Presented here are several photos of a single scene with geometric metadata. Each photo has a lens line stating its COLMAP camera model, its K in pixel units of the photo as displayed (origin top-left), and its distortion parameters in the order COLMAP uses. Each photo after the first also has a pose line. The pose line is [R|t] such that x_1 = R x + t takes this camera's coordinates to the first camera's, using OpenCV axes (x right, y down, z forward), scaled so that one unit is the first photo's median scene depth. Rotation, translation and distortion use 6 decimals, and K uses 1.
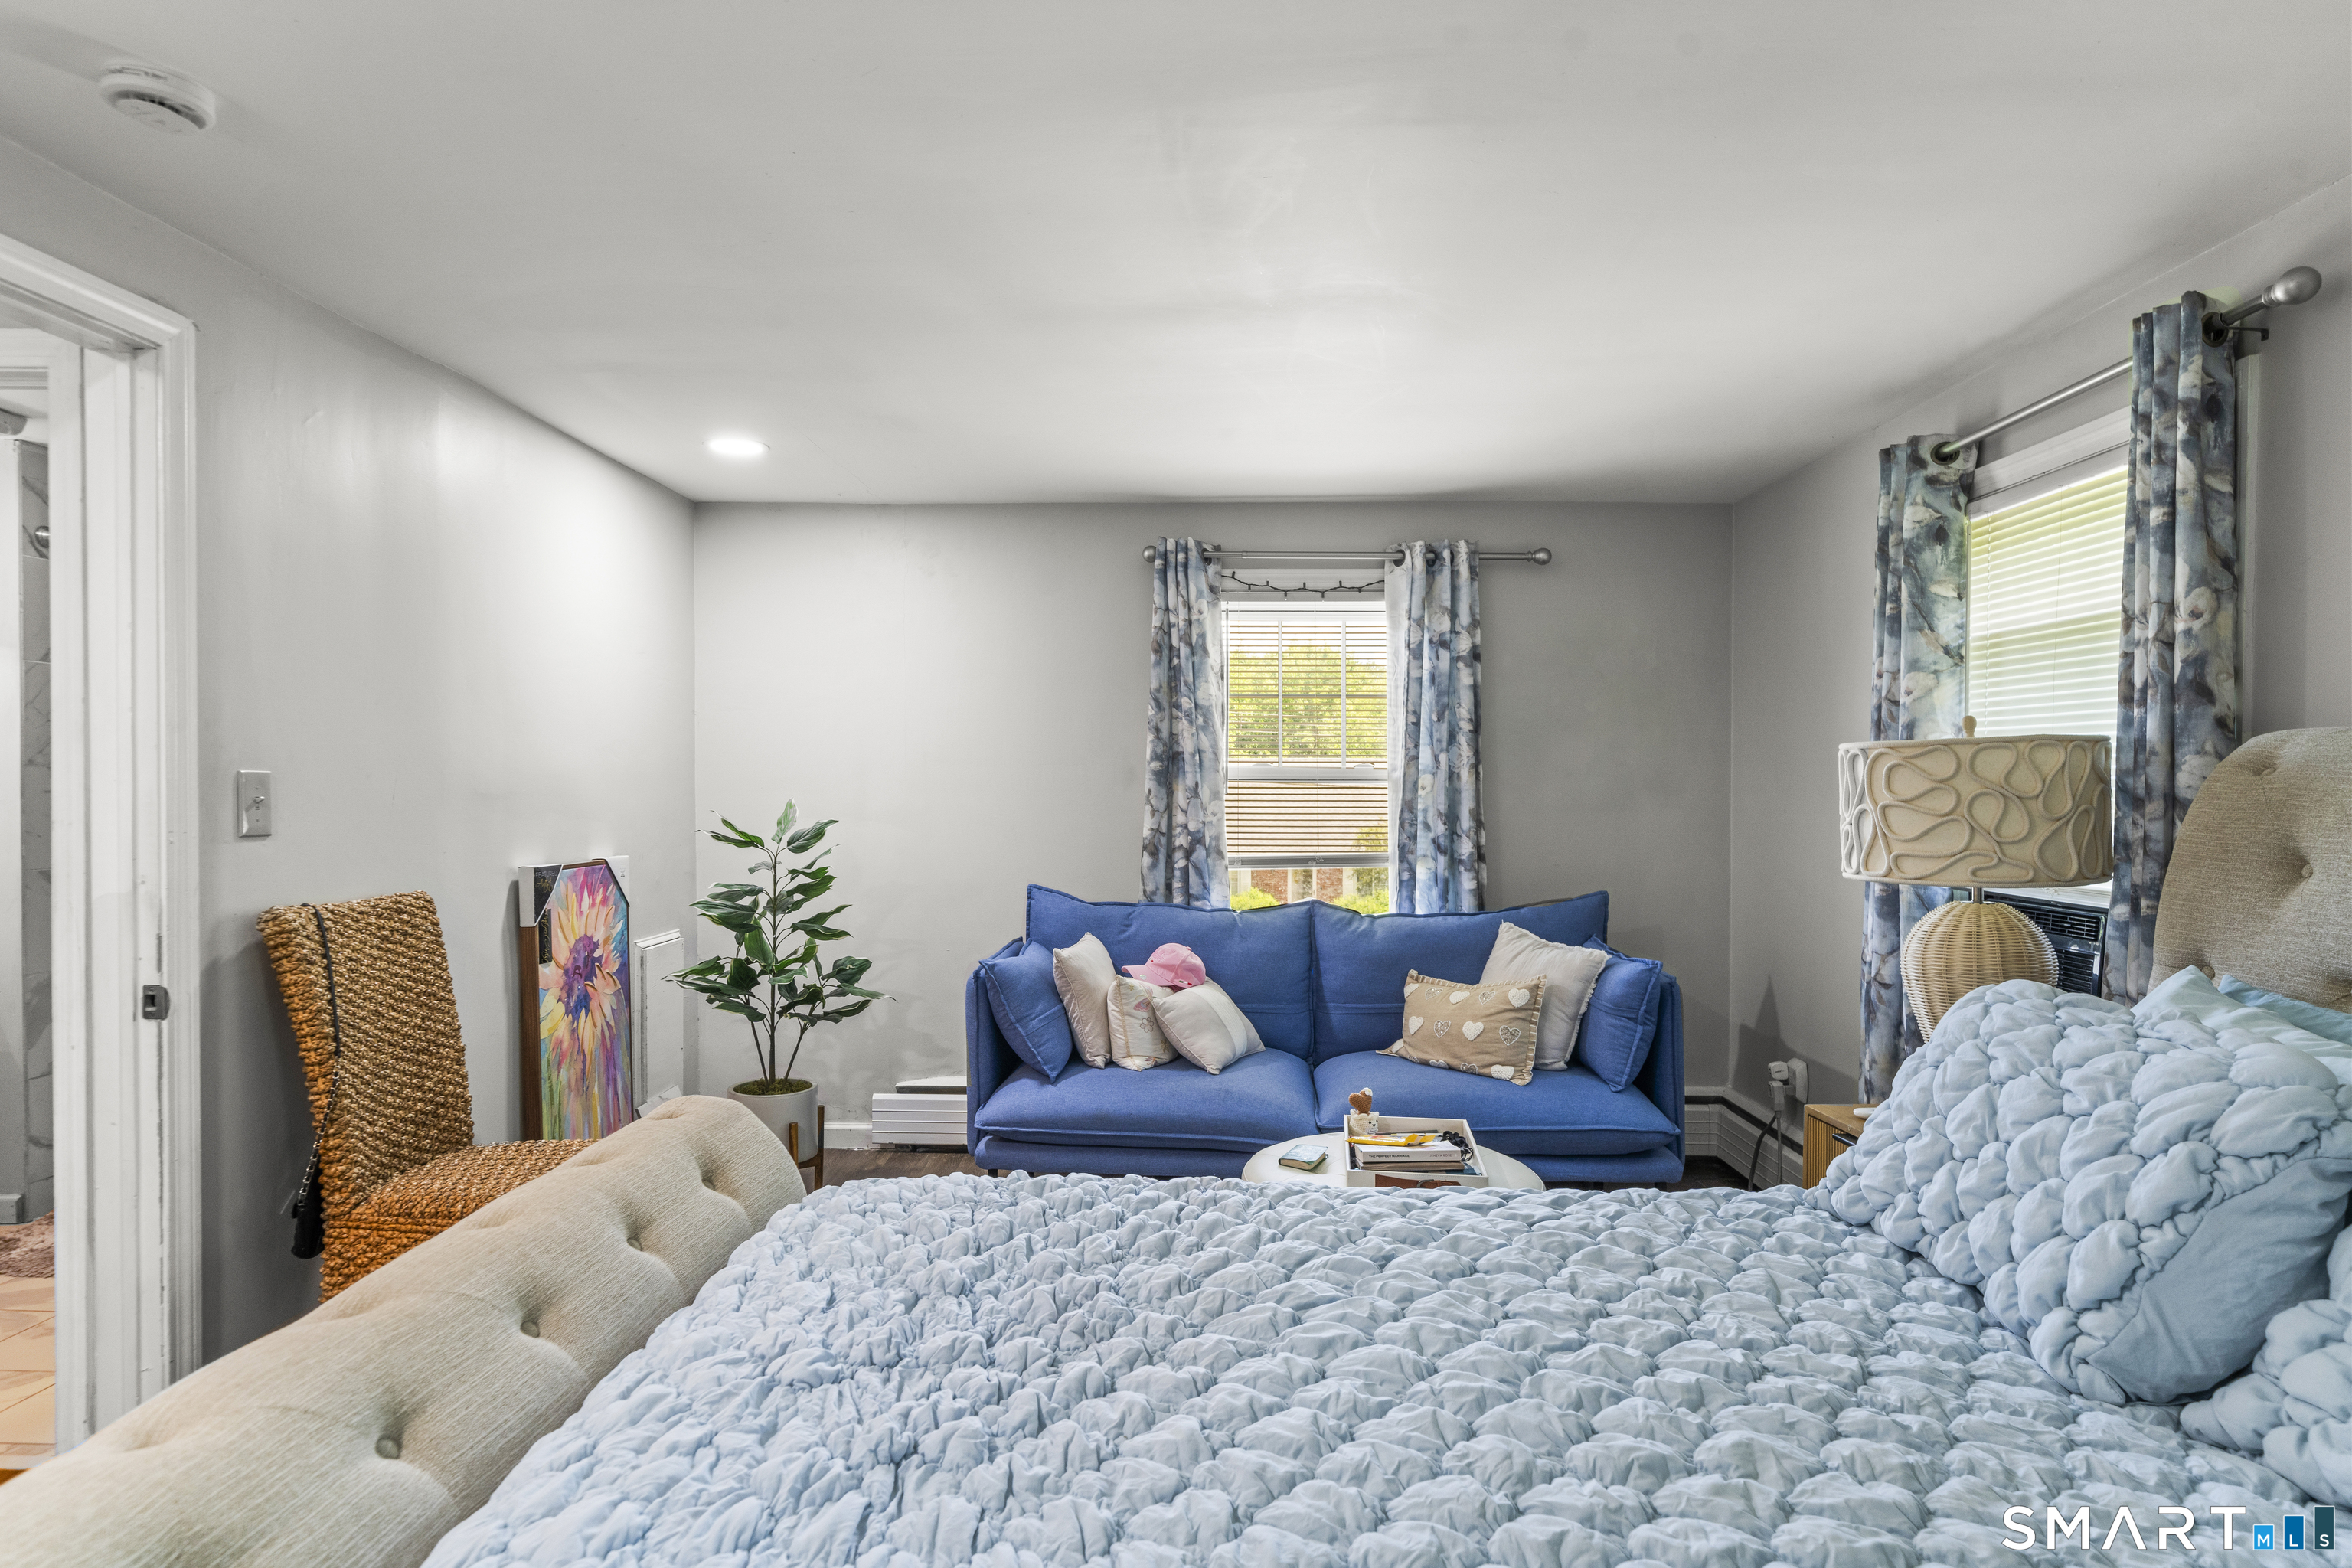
lens RADIAL K [[1288.8, 0, 1174.7], [0, 1288.8, 783.9], [0, 0, 1]] dist [0.002265, 0.000502]
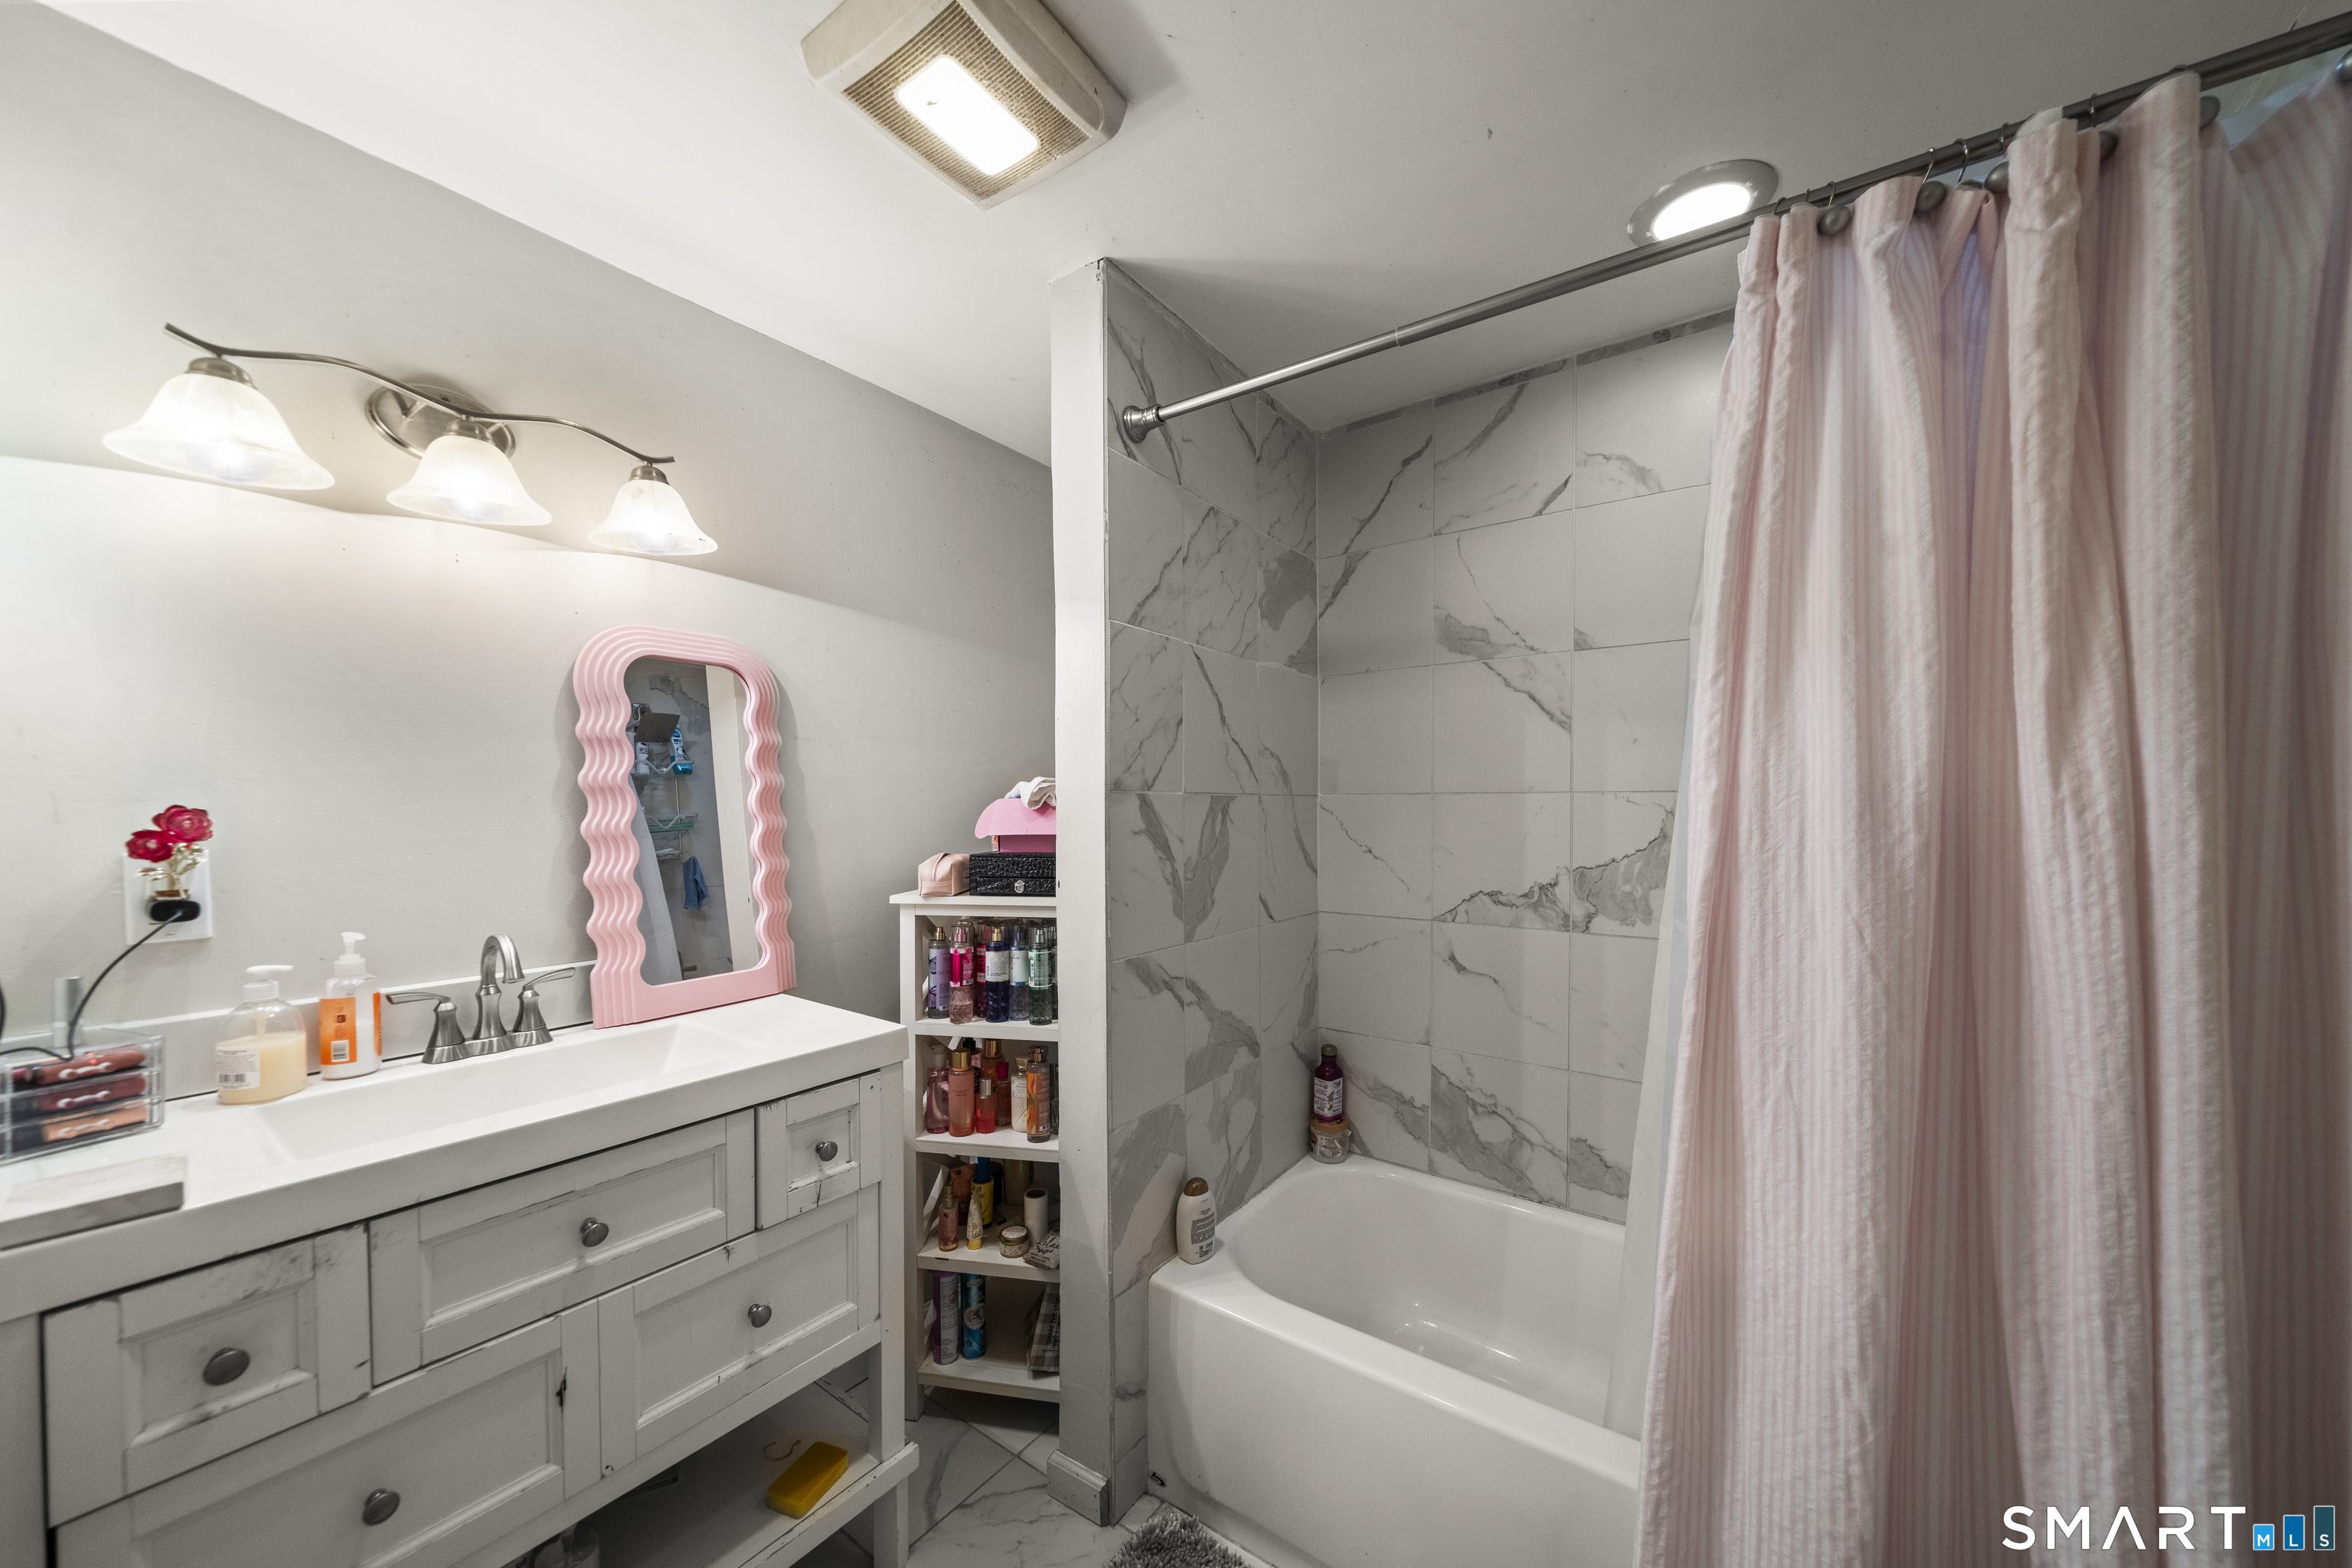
lens RADIAL K [[820.6, 0, 1176.7], [0, 820.6, 795.9], [0, 0, 1]] dist [-0.000207, -0.000003]
pose [[0.833494, -0.003971, -0.552514, -0.644046], [0.001798, 0.999988, -0.004475, -0.010755], [0.552525, 0.002736, 0.833492, 0.687549]]
